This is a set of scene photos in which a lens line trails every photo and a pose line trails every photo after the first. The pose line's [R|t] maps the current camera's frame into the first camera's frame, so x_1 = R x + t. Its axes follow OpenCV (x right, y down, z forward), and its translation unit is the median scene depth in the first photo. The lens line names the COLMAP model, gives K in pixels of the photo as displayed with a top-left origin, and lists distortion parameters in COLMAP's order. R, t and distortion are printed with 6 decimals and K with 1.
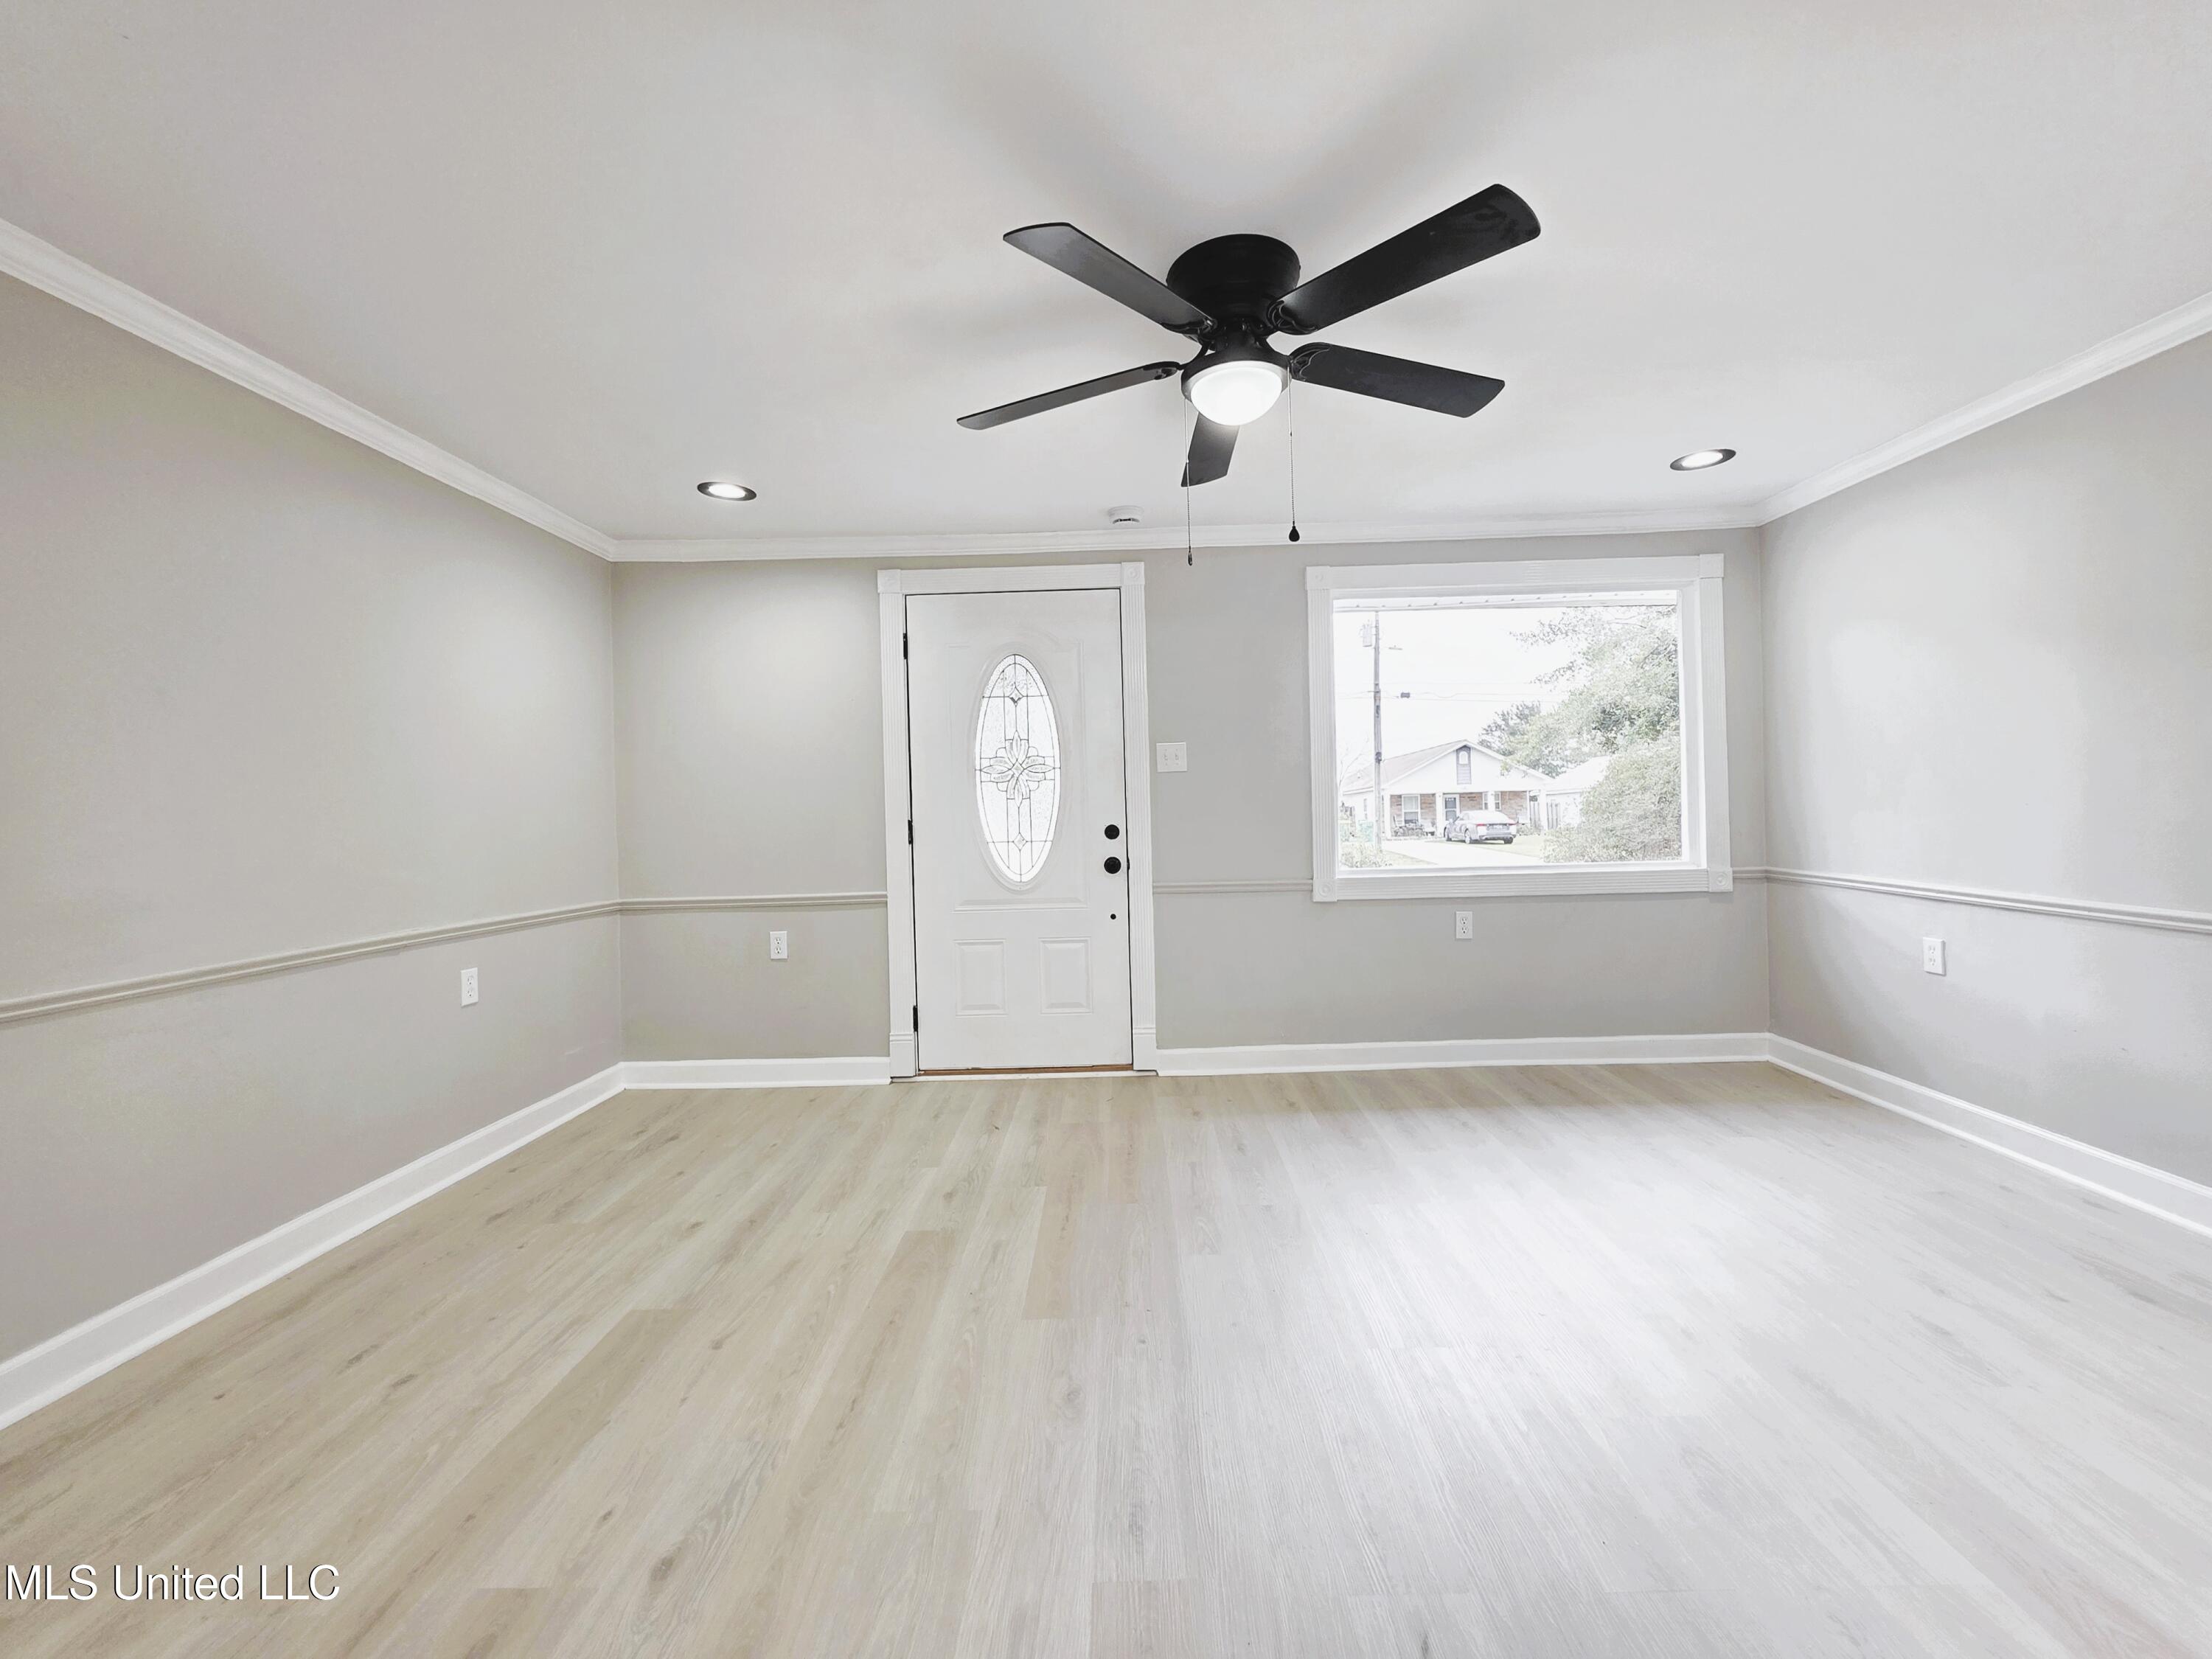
lens RADIAL K [[878.6, 0, 1114.5], [0, 878.6, 813.3], [0, 0, 1]] dist [0.003062, 0.000621]
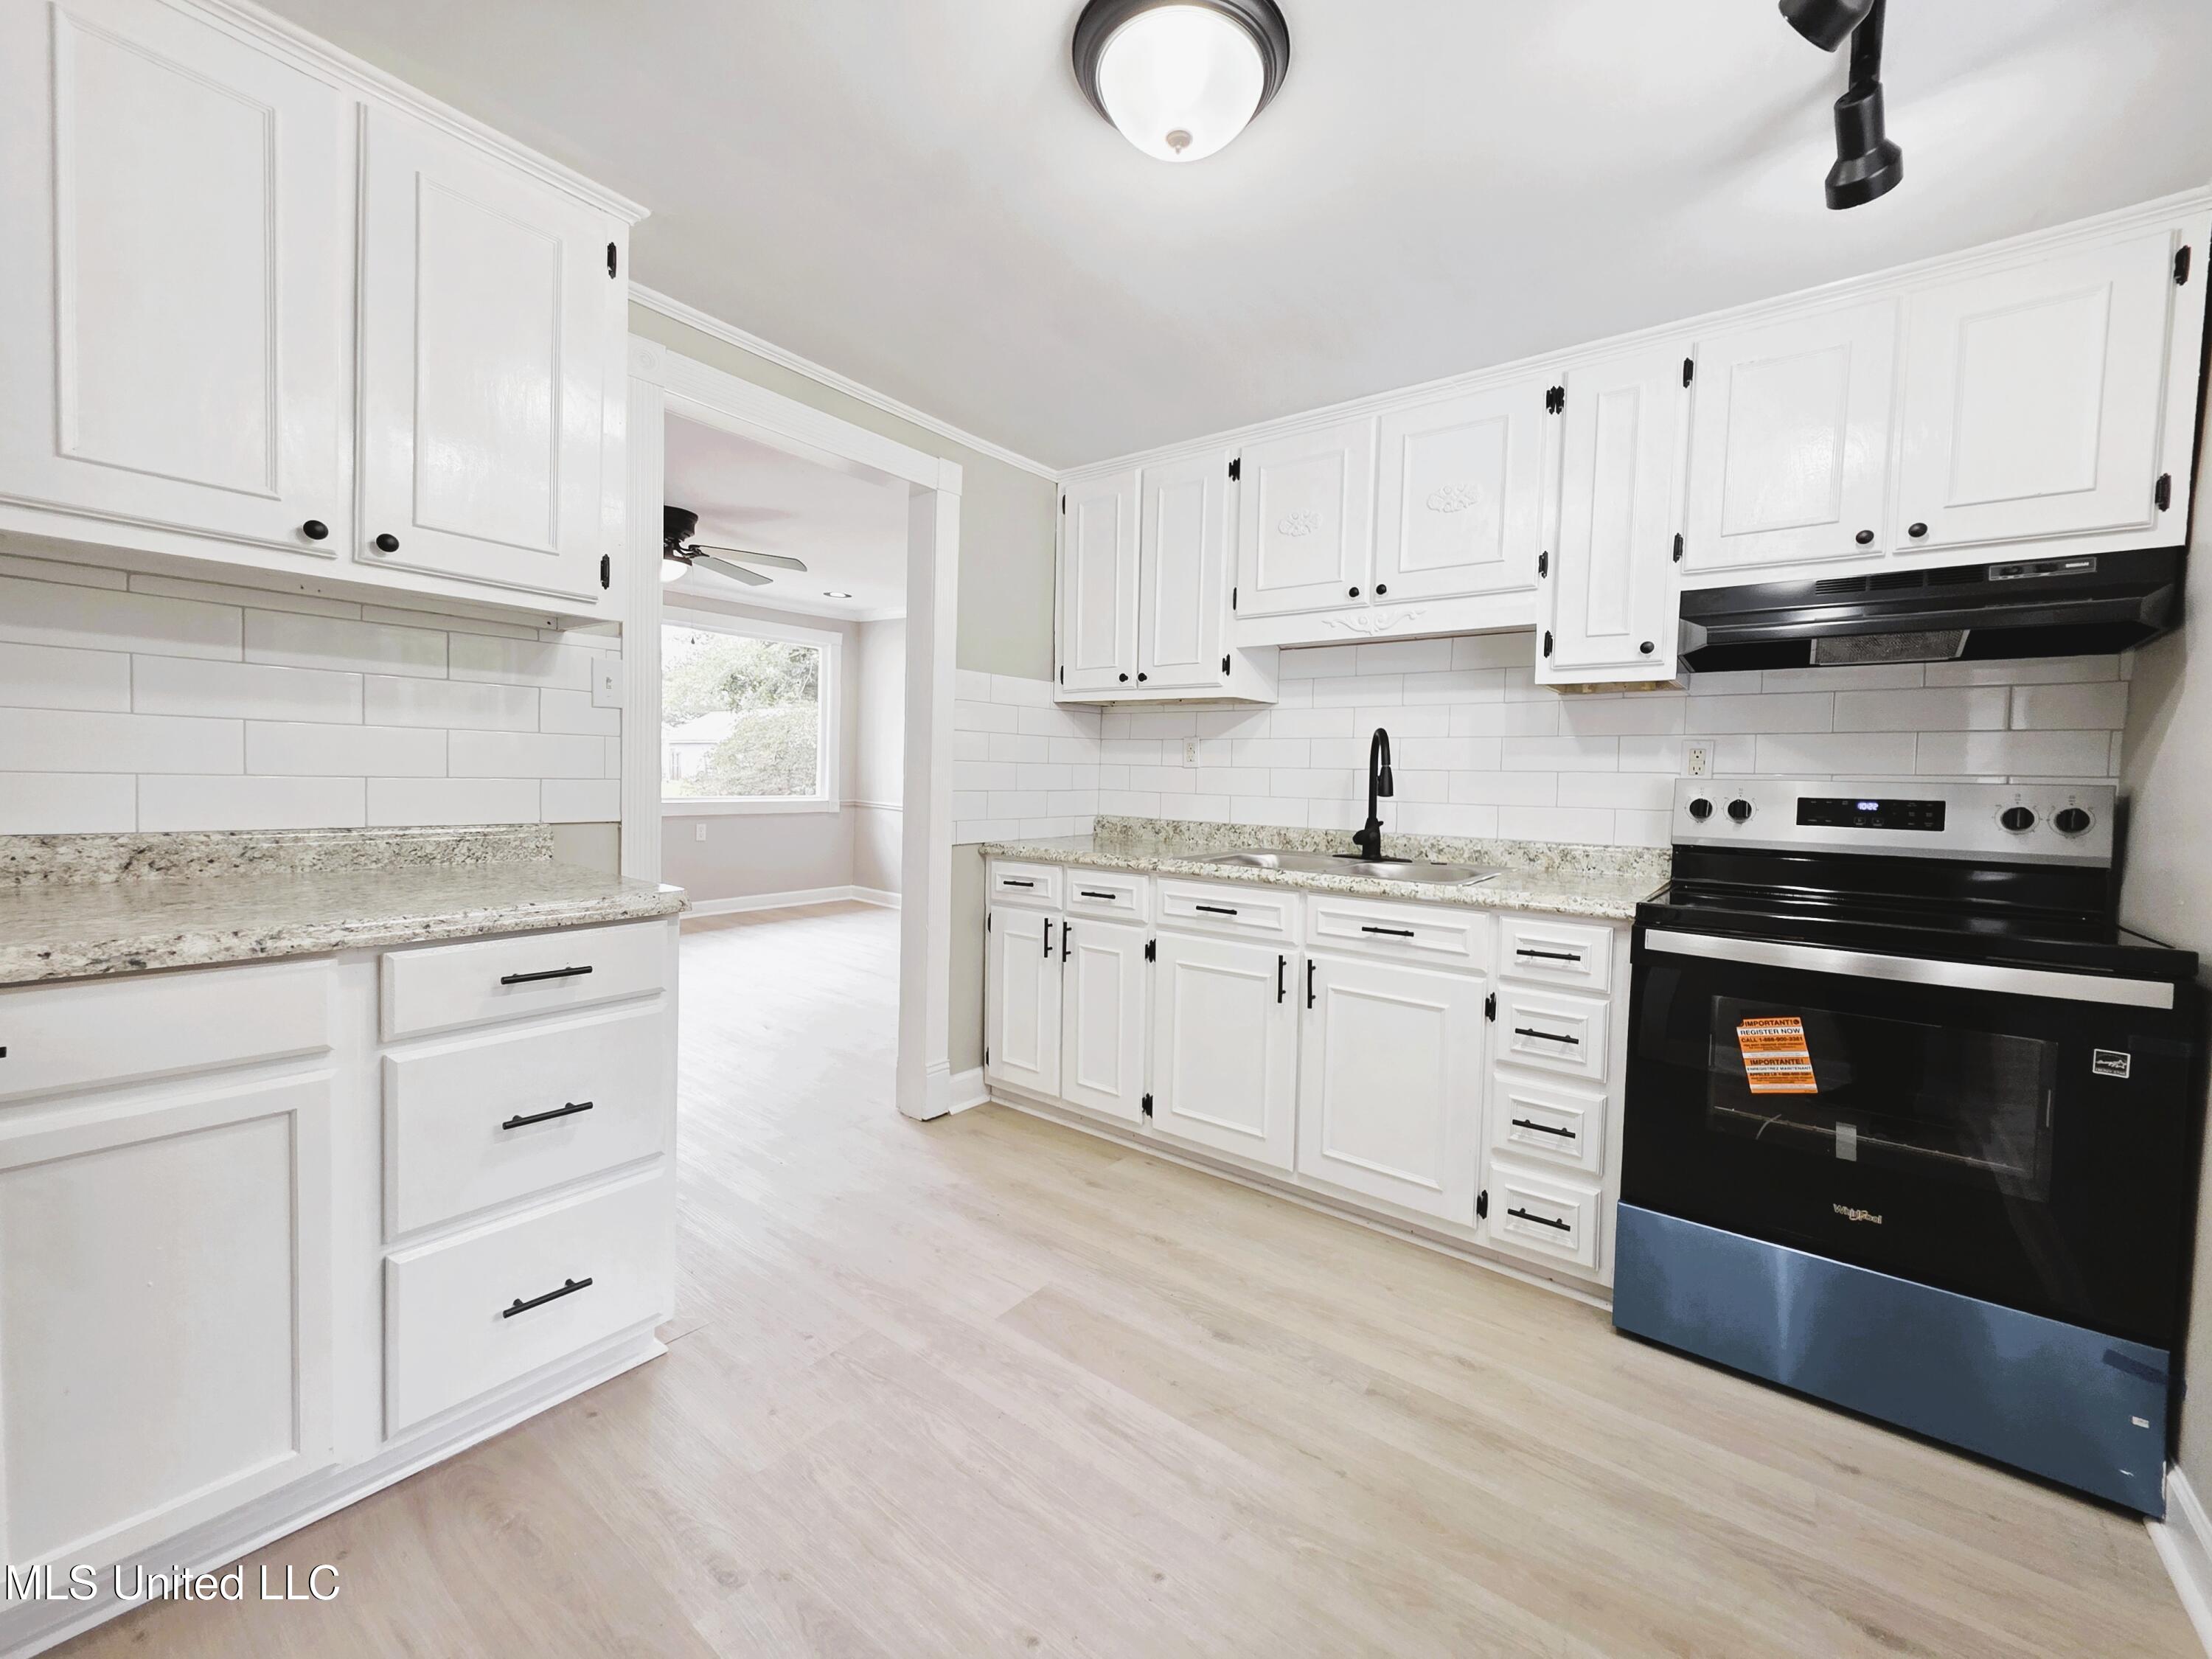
lens RADIAL K [[878.6, 0, 1114.5], [0, 878.6, 813.3], [0, 0, 1]] dist [0.003062, 0.000621]
pose [[0.592297, 0.001255, 0.805719, -0.476941], [-0.048628, 0.998232, 0.034193, -0.002819], [-0.804251, -0.059432, 0.591311, -0.602761]]
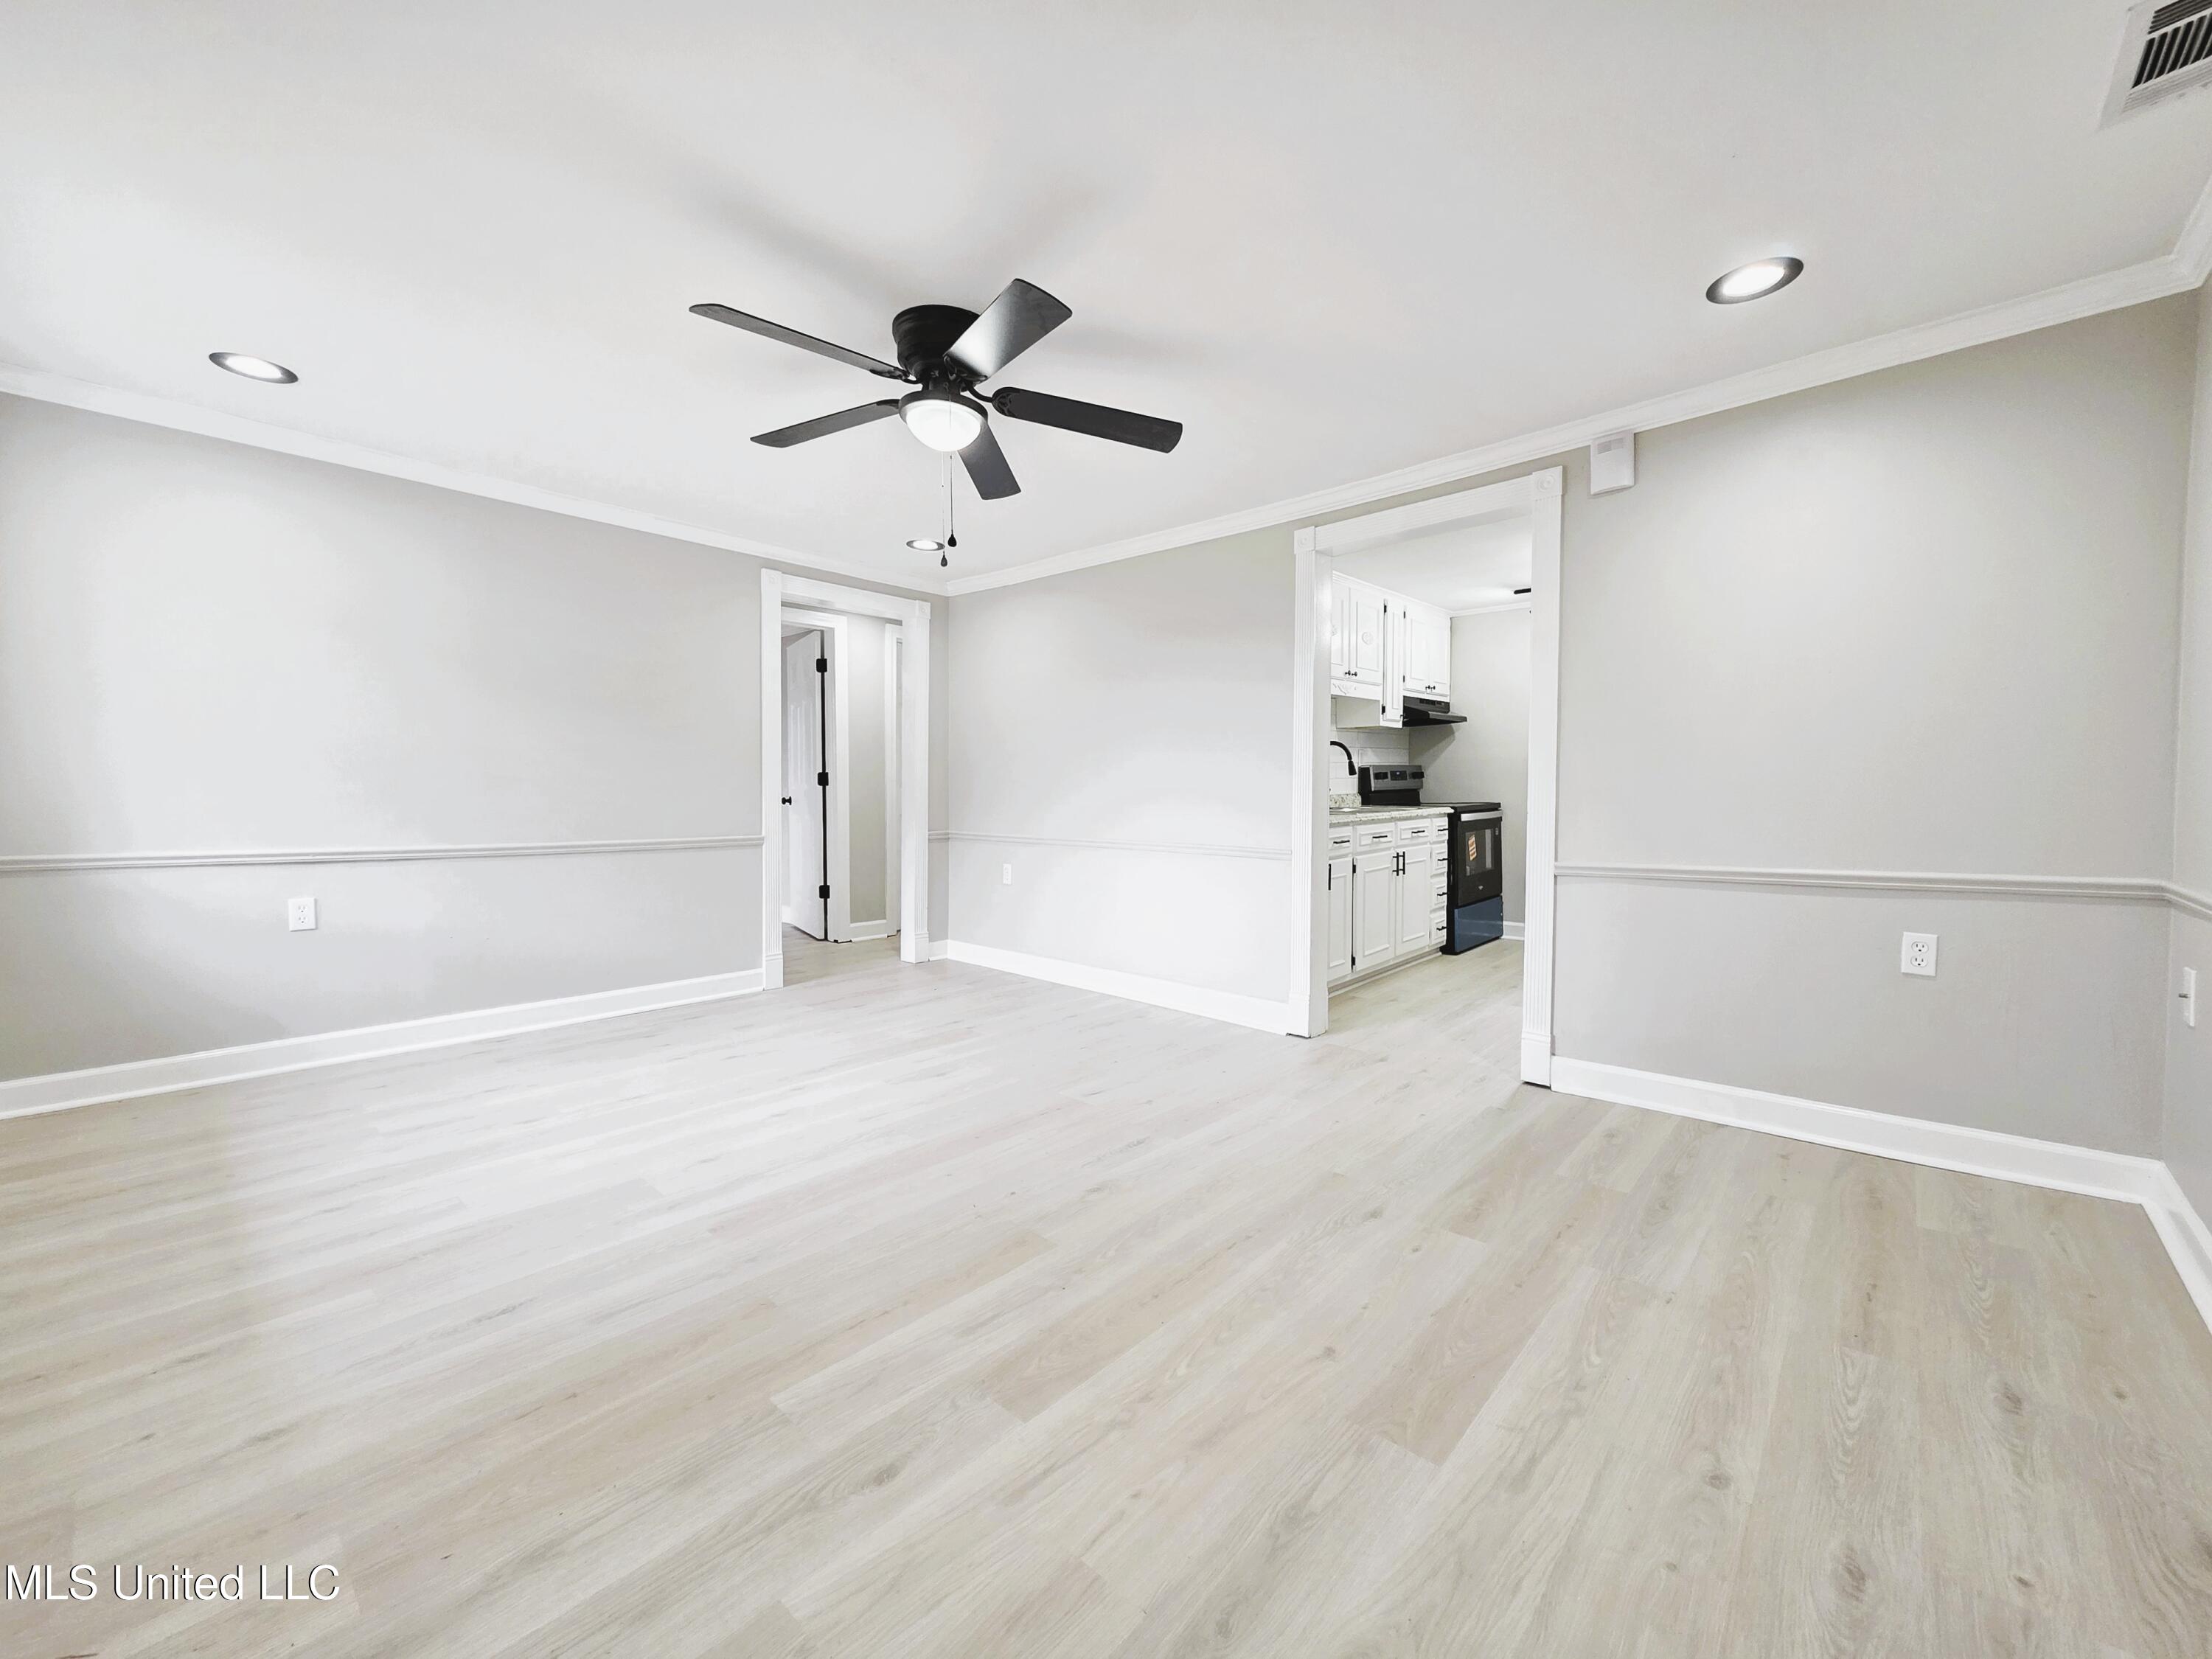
lens RADIAL K [[878.6, 0, 1114.5], [0, 878.6, 813.3], [0, 0, 1]] dist [0.003062, 0.000621]
pose [[-0.745741, 0.004379, 0.666222, -0.448078], [0.018396, 0.999732, 0.014020, 0.030560], [-0.665982, 0.022711, -0.745622, 0.911003]]
